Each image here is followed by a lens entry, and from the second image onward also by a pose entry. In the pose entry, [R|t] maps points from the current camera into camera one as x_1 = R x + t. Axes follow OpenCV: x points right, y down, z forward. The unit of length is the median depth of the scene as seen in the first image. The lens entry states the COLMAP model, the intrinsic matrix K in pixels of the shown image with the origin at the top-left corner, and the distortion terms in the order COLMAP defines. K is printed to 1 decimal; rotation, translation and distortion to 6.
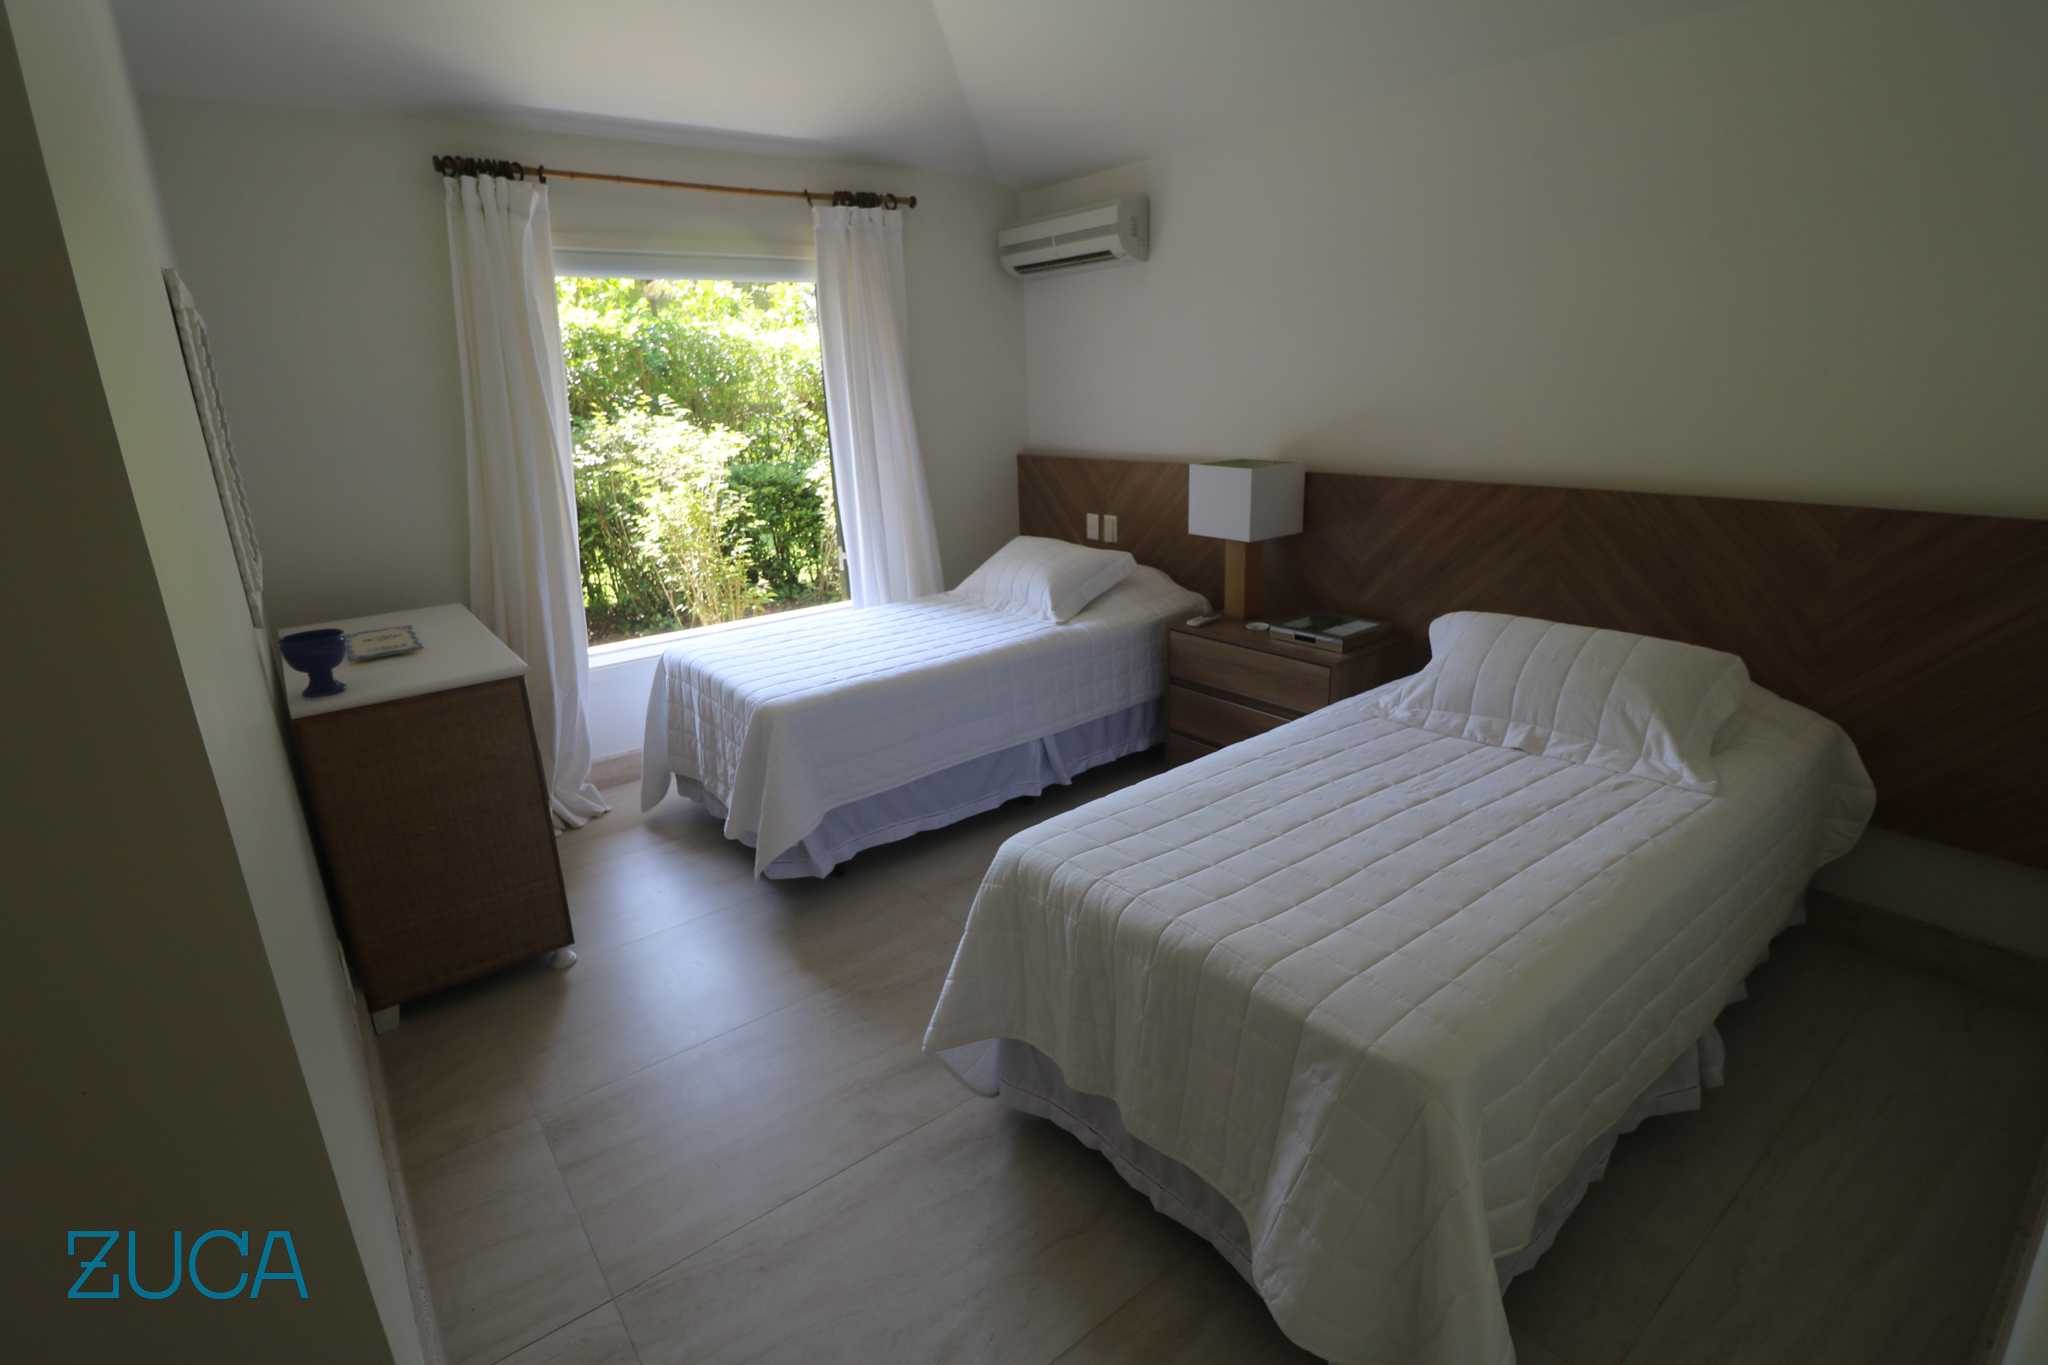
lens RADIAL K [[1001.4, 0, 1036.7], [0, 1001.4, 677.3], [0, 0, 1]] dist [-0.000620, -0.000244]
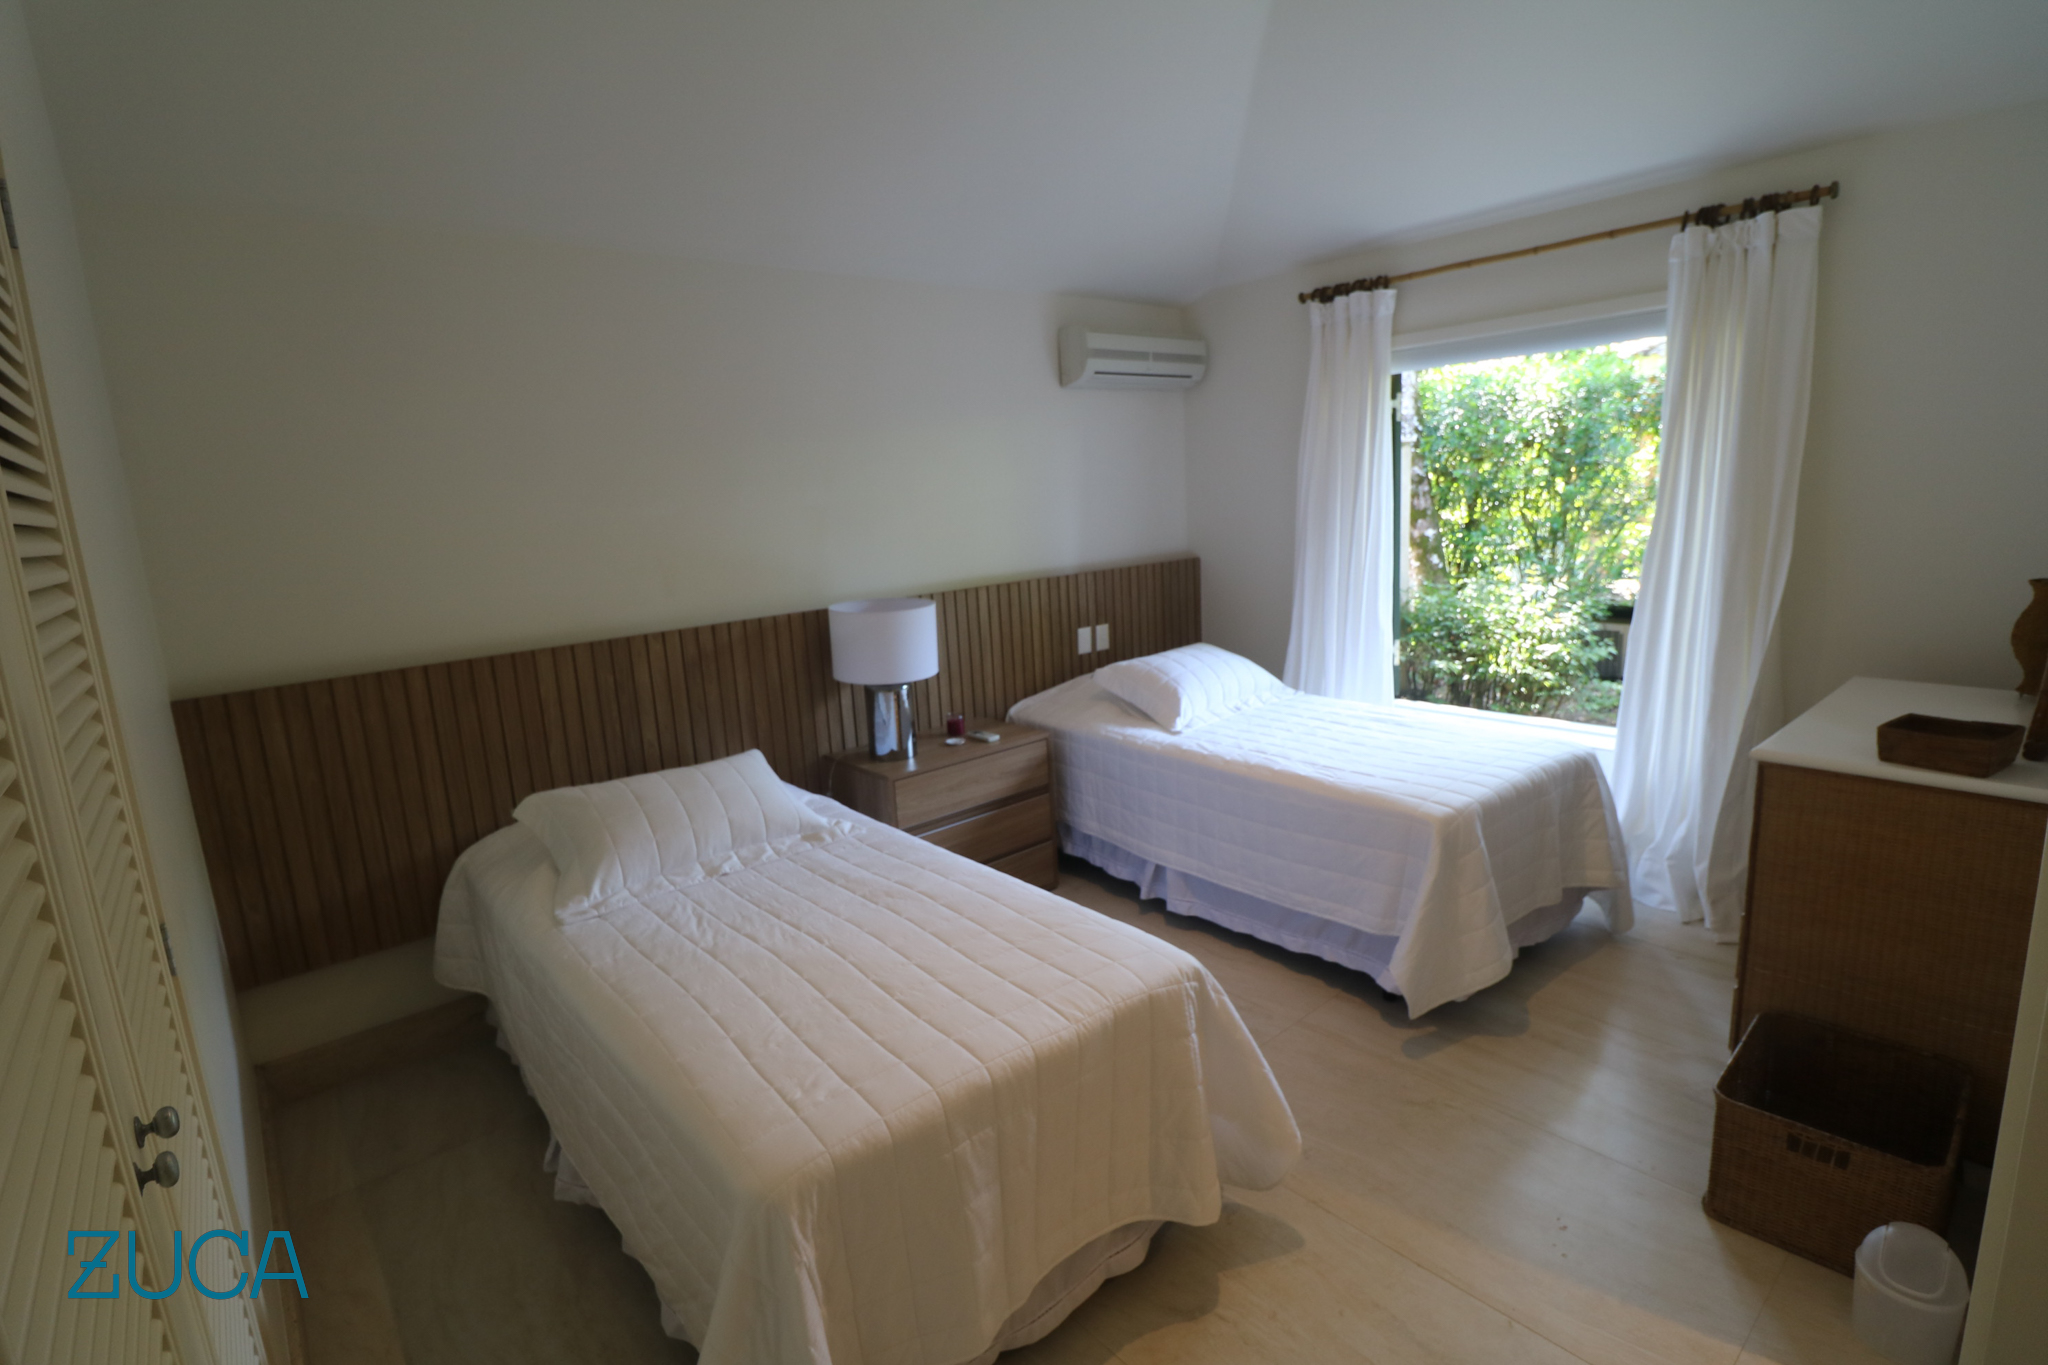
lens RADIAL K [[1001.4, 0, 1036.7], [0, 1001.4, 677.3], [0, 0, 1]] dist [-0.000620, -0.000244]
pose [[0.053763, 0.226387, -0.972553, 0.720898], [-0.238831, 0.948608, 0.207610, -0.213140], [0.969572, 0.221114, 0.105069, 0.590192]]
